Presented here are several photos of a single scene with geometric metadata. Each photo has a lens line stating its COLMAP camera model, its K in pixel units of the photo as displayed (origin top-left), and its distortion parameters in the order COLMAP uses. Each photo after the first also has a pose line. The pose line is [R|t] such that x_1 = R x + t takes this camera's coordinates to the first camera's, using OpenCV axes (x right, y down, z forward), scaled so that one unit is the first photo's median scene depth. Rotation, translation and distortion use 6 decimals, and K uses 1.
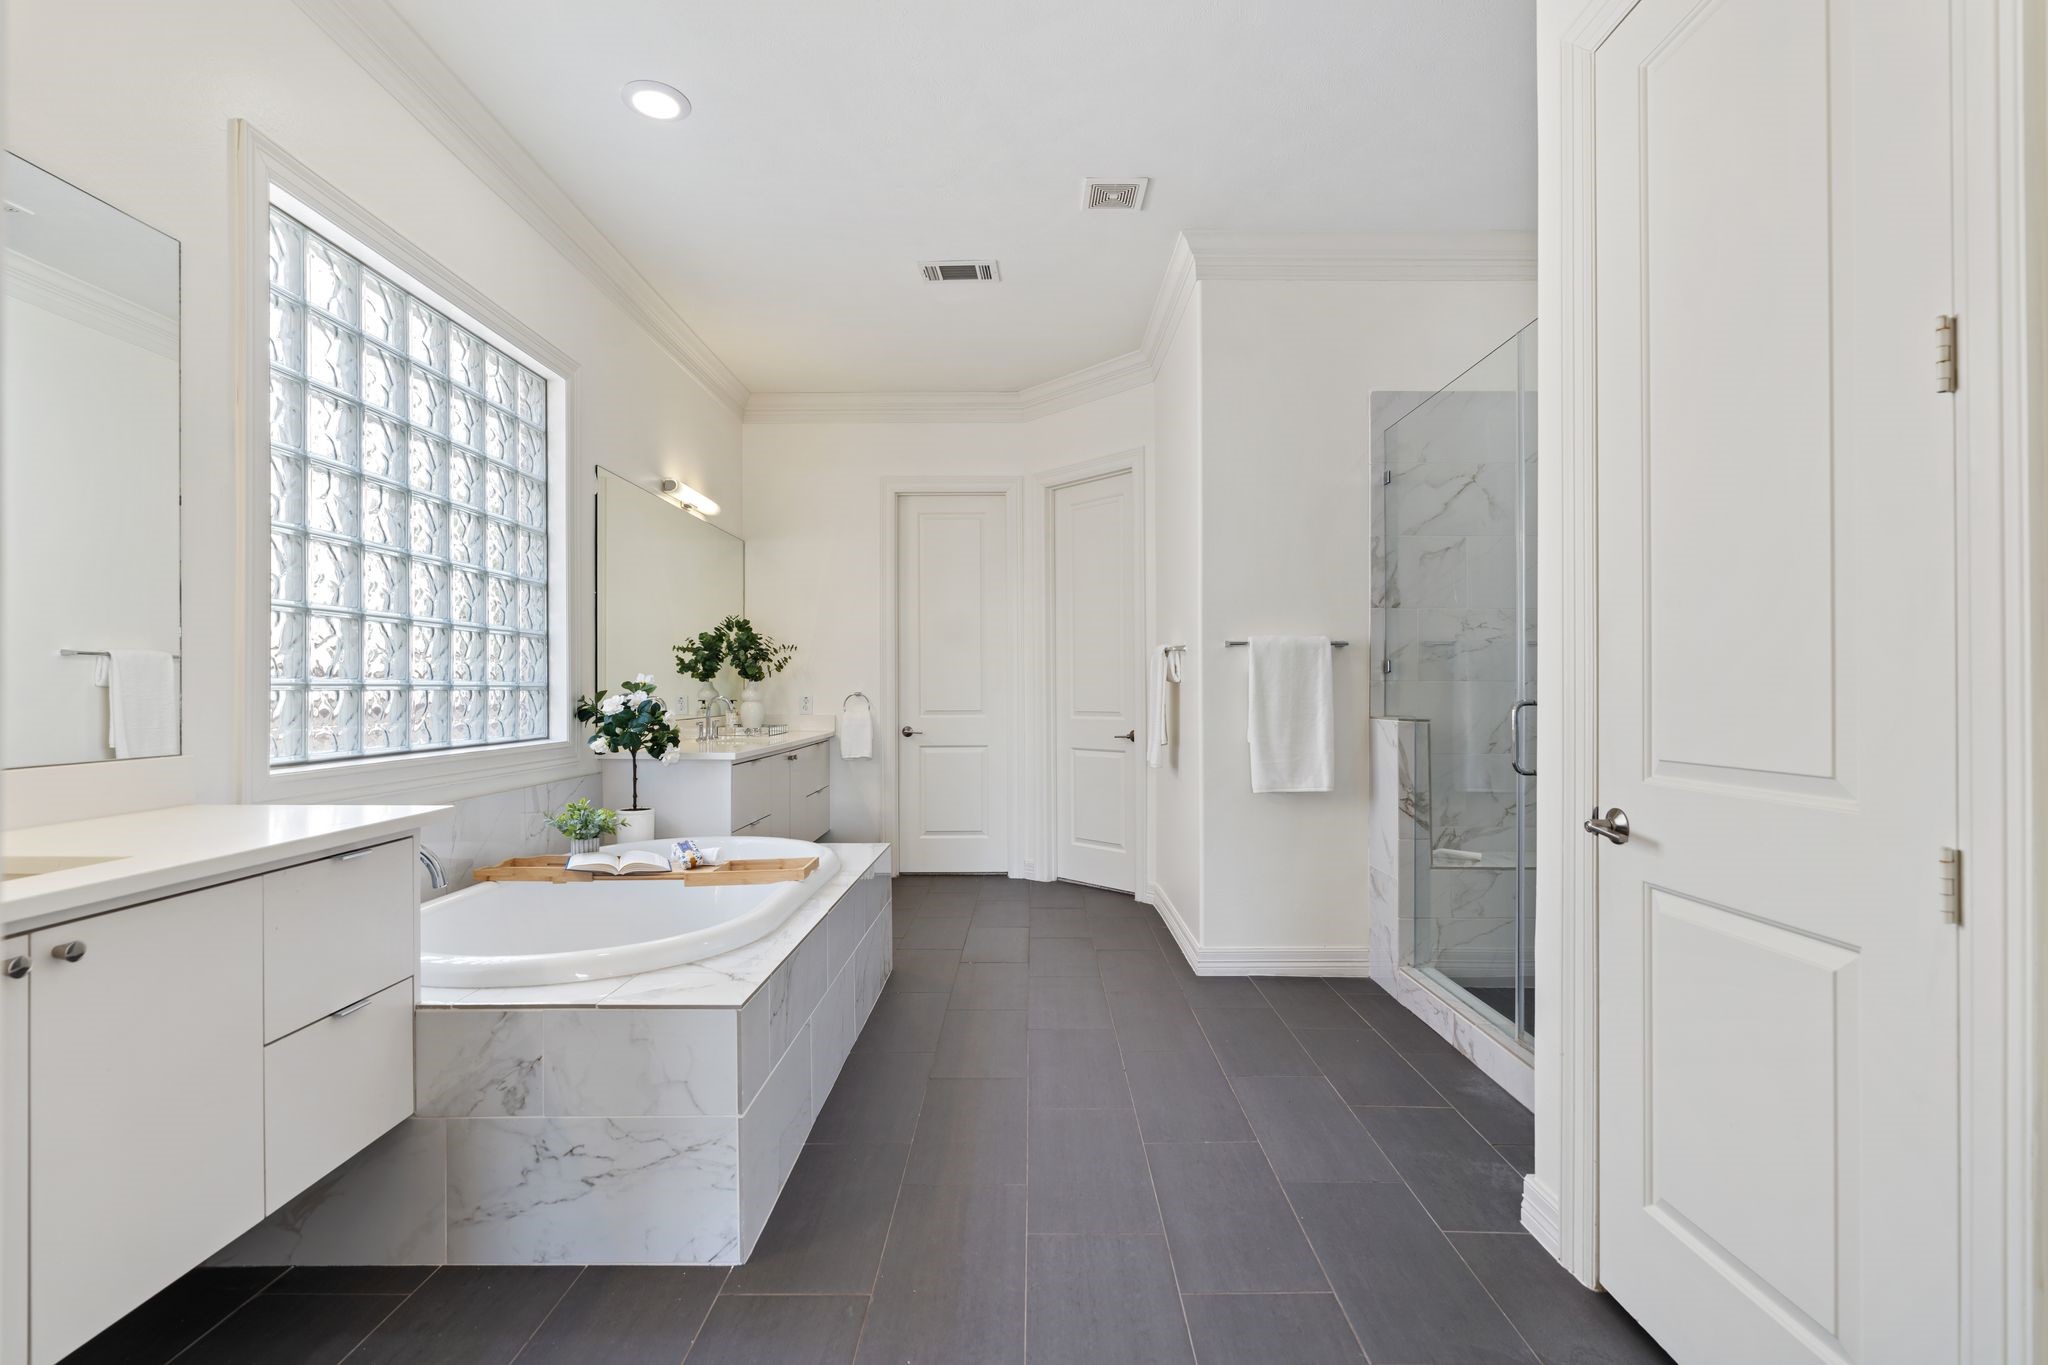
lens RADIAL K [[927.6, 0, 1030.7], [0, 927.6, 684.5], [0, 0, 1]] dist [-0.006483, 0.000810]
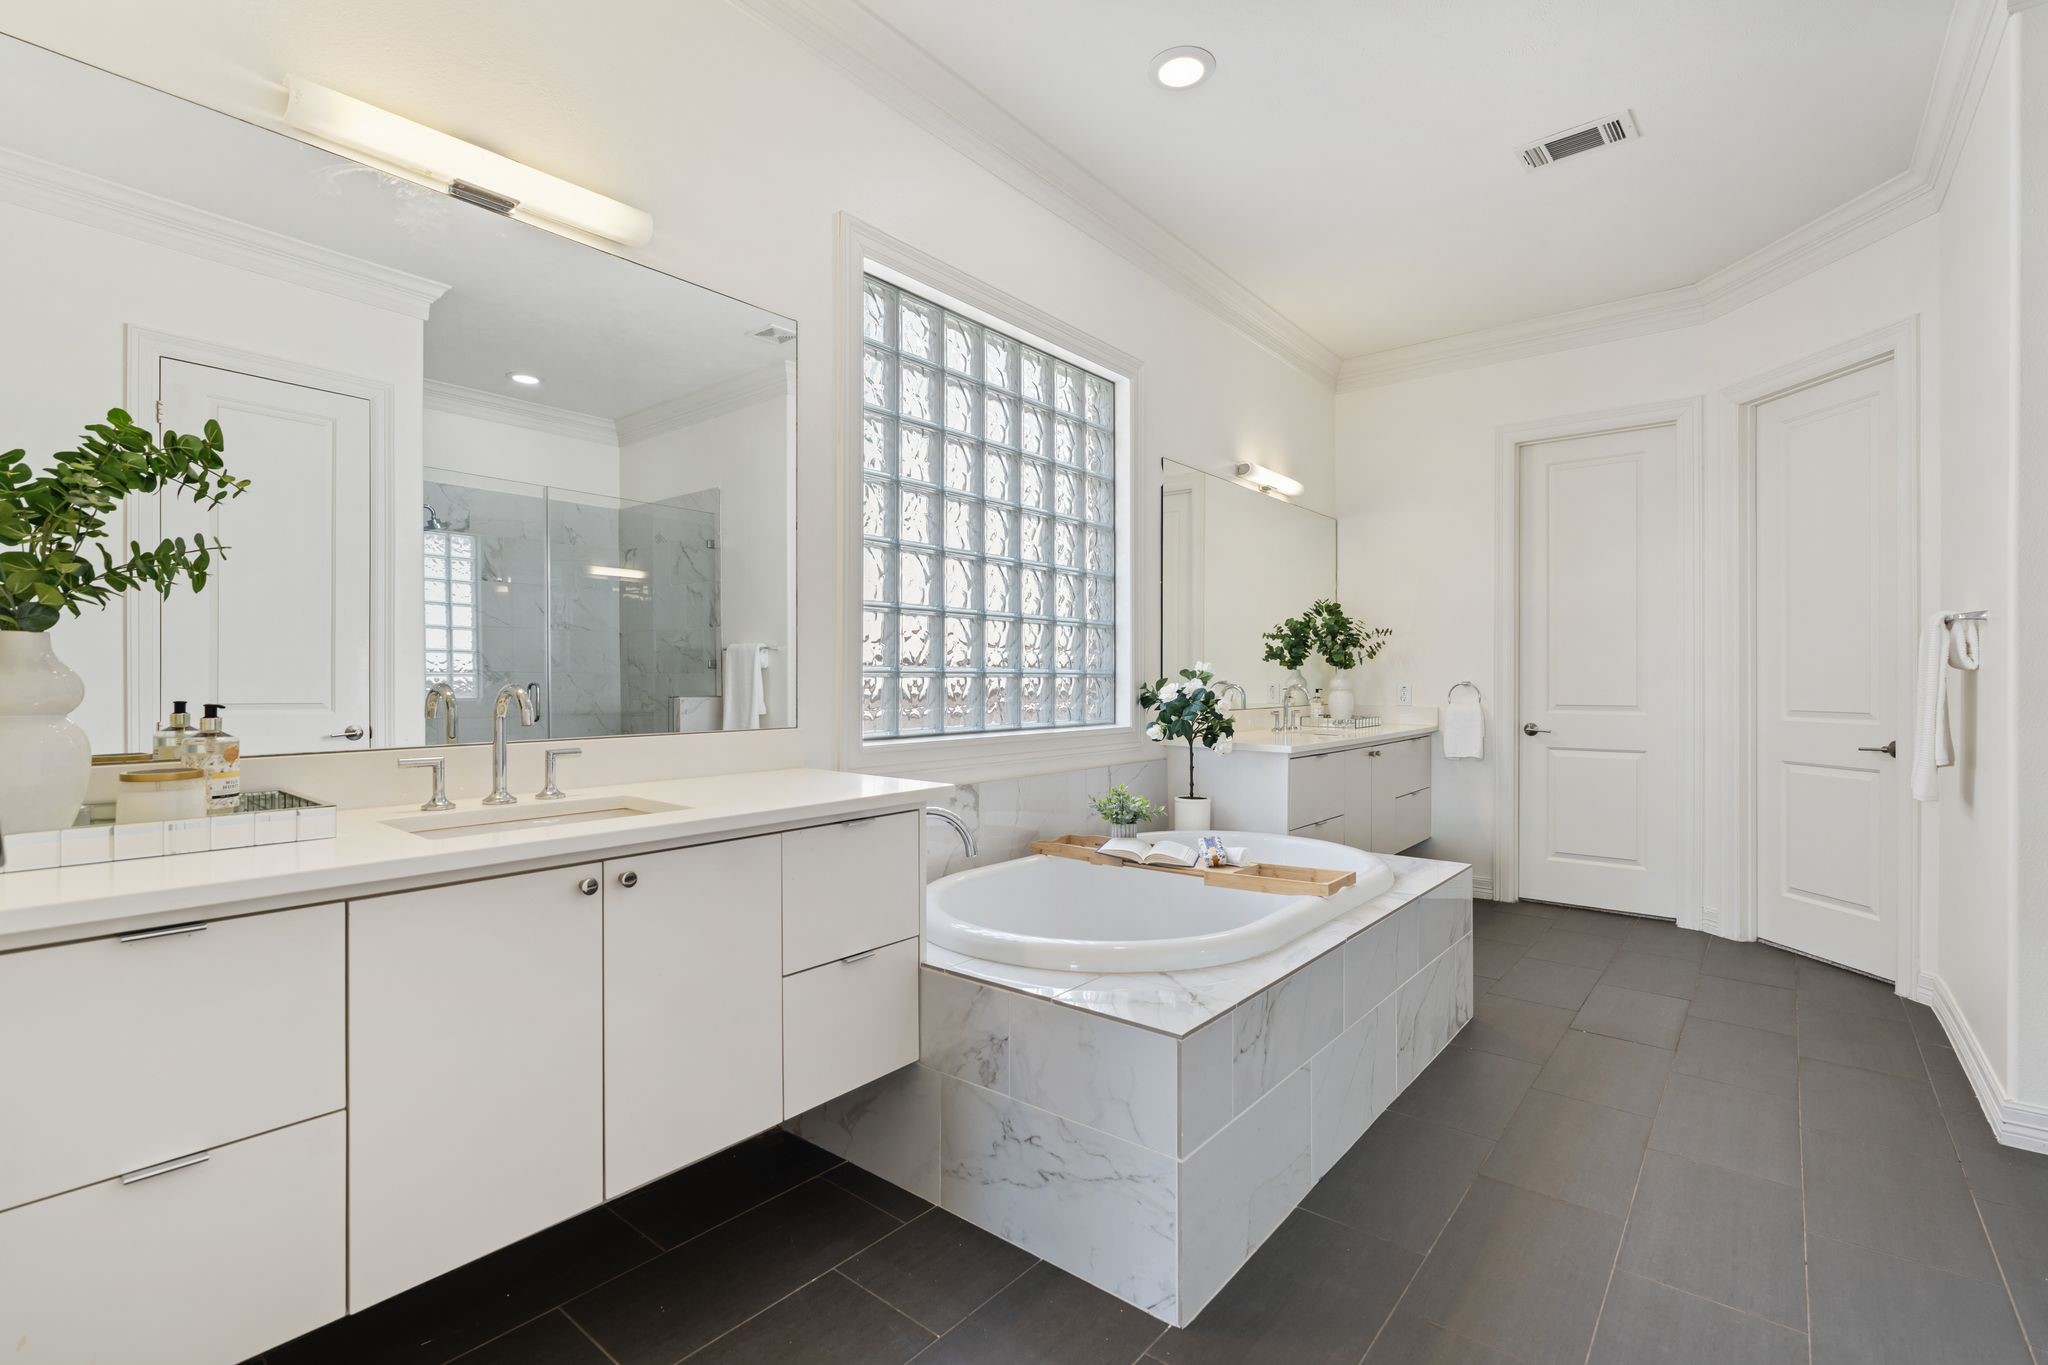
lens RADIAL K [[927.6, 0, 1022.8], [0, 927.6, 678.1], [0, 0, 1]] dist [-0.006483, 0.000810]
pose [[0.772811, 0.005191, -0.634615, 0.068522], [-0.001358, 0.999978, 0.006526, 0.000112], [0.634635, -0.004182, 0.772801, 0.119264]]
